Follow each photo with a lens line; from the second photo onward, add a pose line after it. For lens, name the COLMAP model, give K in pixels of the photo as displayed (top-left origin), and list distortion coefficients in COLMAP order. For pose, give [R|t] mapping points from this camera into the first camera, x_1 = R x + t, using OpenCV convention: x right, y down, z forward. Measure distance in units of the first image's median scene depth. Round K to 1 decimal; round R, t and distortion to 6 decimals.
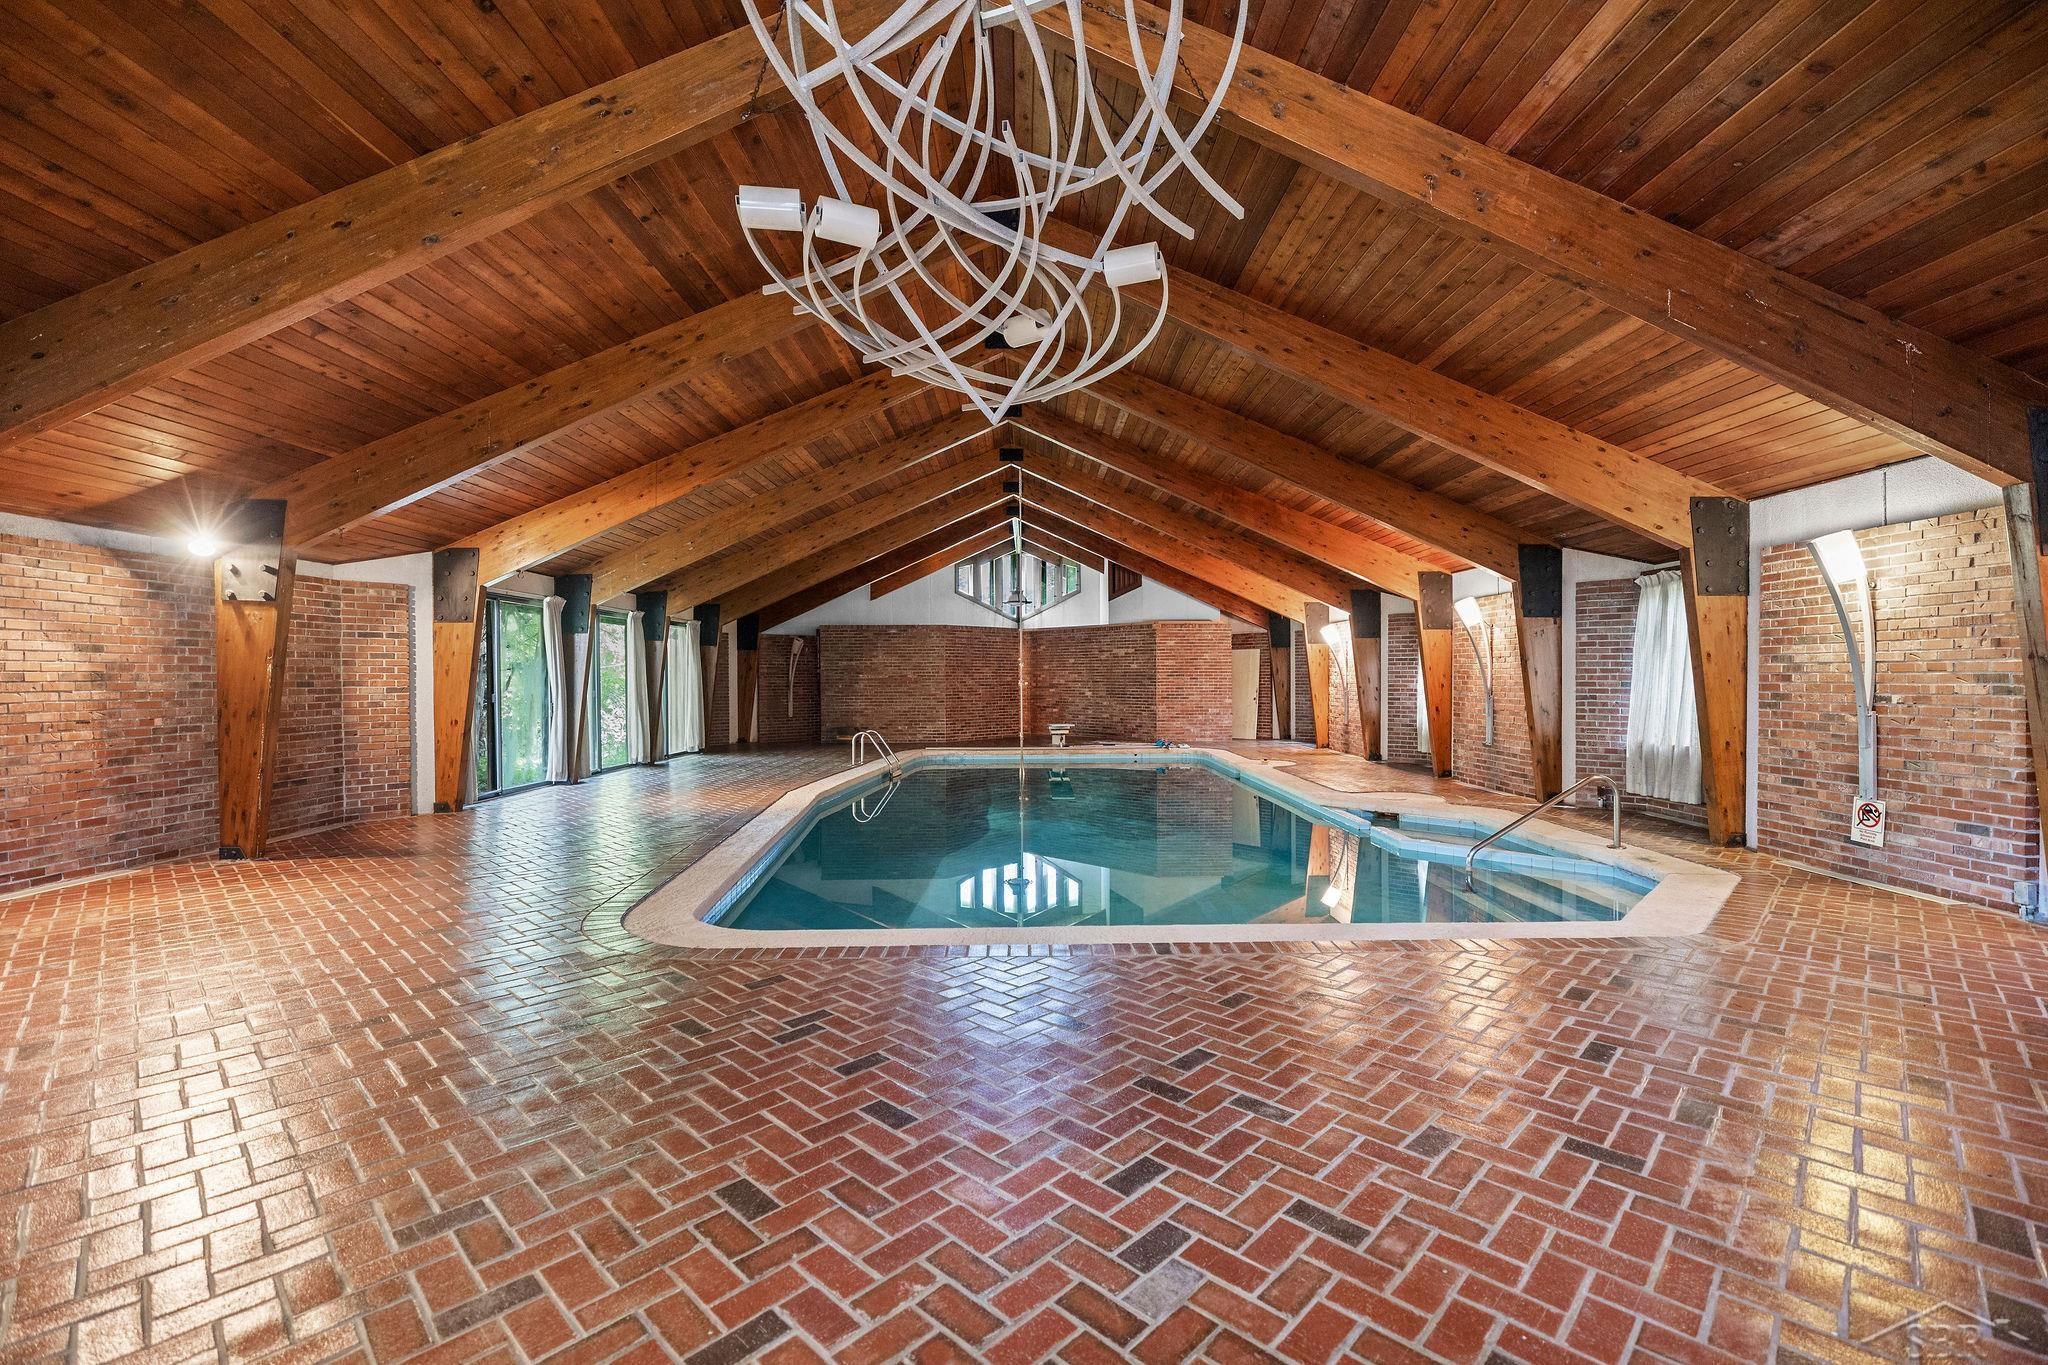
lens RADIAL K [[876.0, 0, 1028.5], [0, 876.0, 681.2], [0, 0, 1]] dist [0.001501, -0.000508]
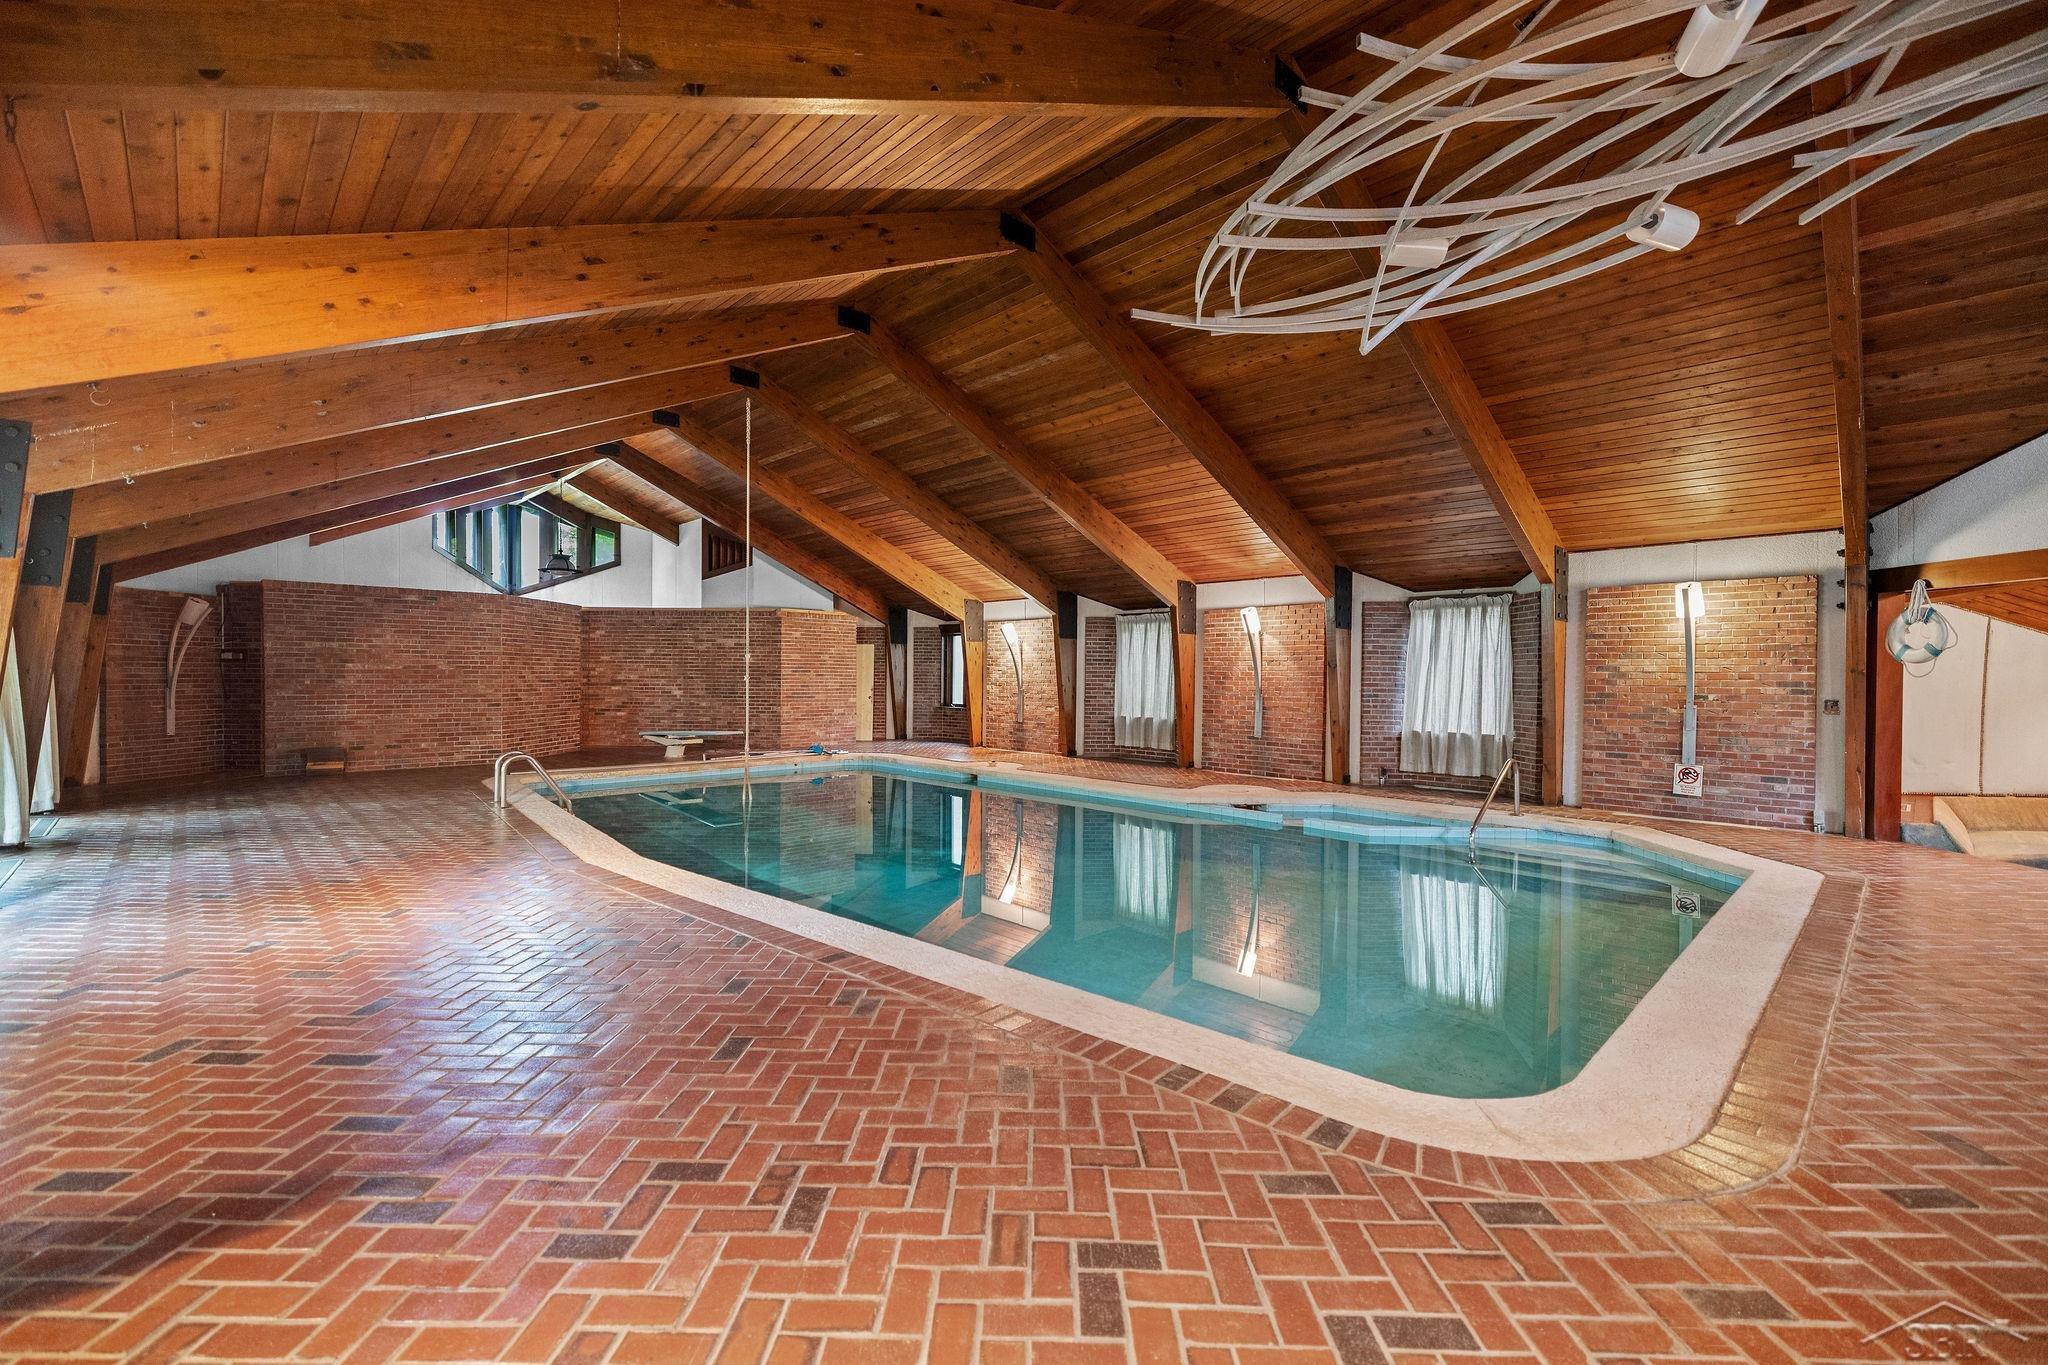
lens RADIAL K [[876.0, 0, 1018.1], [0, 876.0, 683.6], [0, 0, 1]] dist [0.001501, -0.000508]
pose [[0.730324, 0.002400, 0.683097, -0.747338], [-0.008018, 0.999955, 0.005058, -0.001029], [-0.683054, -0.009171, 0.730310, 0.587165]]
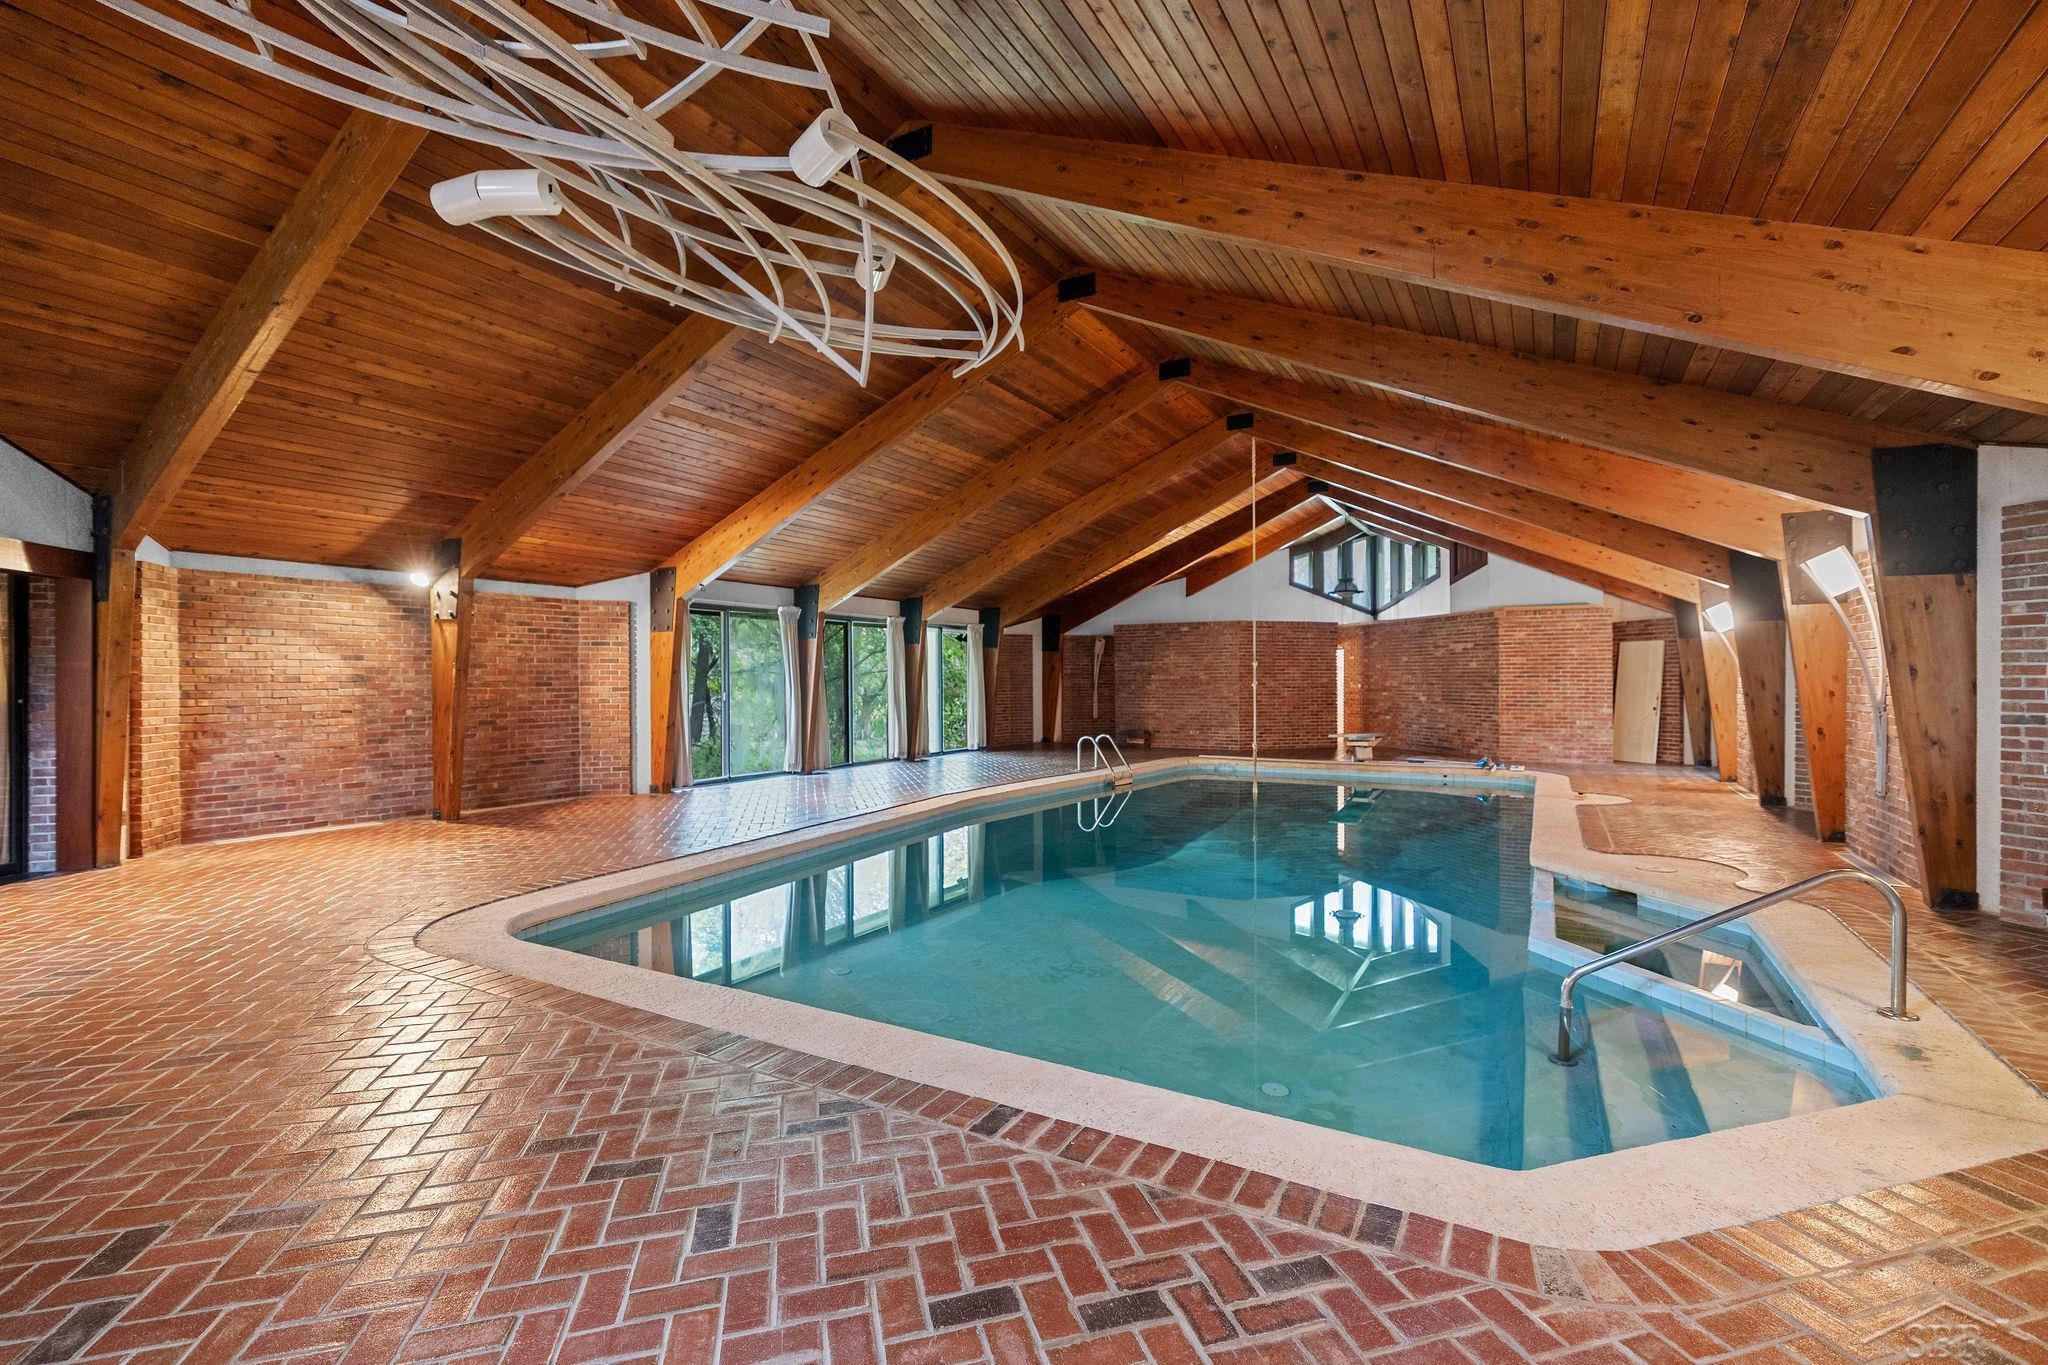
lens RADIAL K [[876.0, 0, 1051.6], [0, 876.0, 680.3], [0, 0, 1]] dist [0.001501, -0.000508]
pose [[0.871088, 0.002494, -0.491120, 0.502022], [-0.002948, 0.999996, -0.000151, -0.004693], [0.491118, 0.001579, 0.871092, 0.316516]]
